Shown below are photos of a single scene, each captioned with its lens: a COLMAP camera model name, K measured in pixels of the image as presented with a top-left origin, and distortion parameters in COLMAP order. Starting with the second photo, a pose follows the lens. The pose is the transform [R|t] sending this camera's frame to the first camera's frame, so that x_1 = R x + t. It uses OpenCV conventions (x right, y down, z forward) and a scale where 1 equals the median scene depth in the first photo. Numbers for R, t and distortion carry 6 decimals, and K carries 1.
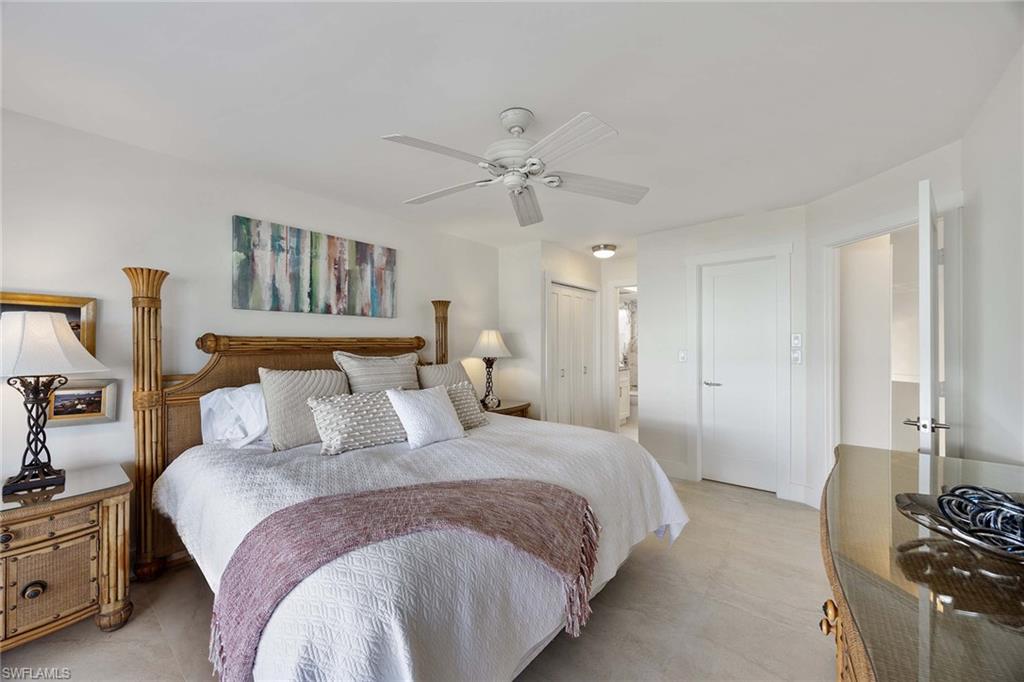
lens RADIAL K [[400.9, 0, 513.0], [0, 400.9, 349.3], [0, 0, 1]] dist [-0.000202, 0.000147]
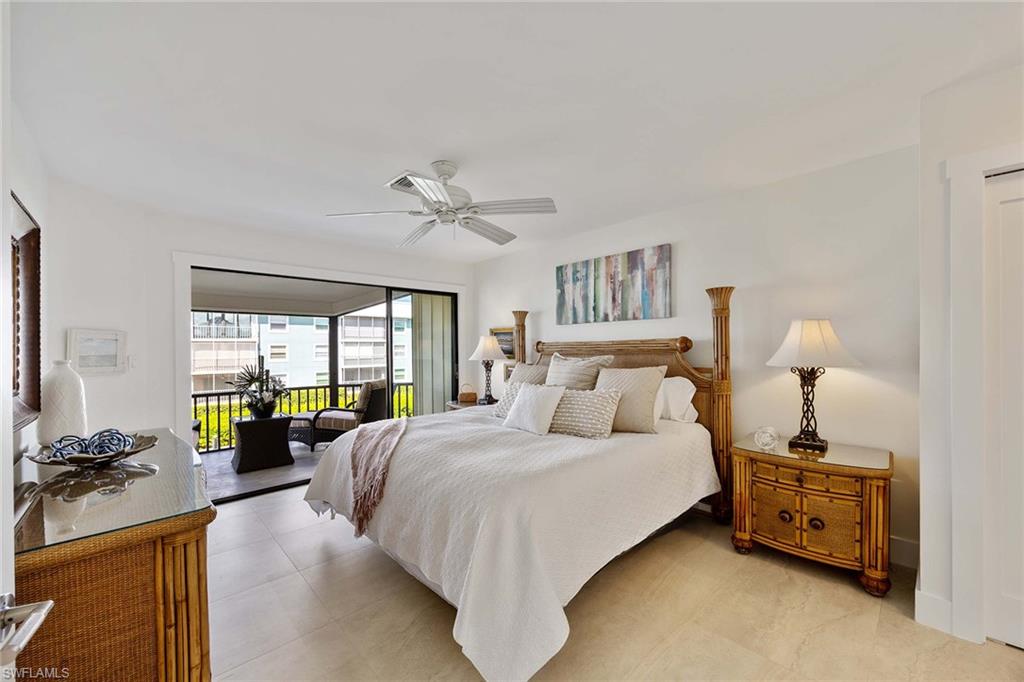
lens RADIAL K [[397.8, 0, 514.8], [0, 397.8, 341.2], [0, 0, 1]] dist [-0.005184, -0.000250]
pose [[-0.141426, -0.000588, -0.989949, 0.750563], [0.013282, 0.999909, -0.002492, -0.029269], [0.989860, -0.013501, -0.141405, 0.875563]]
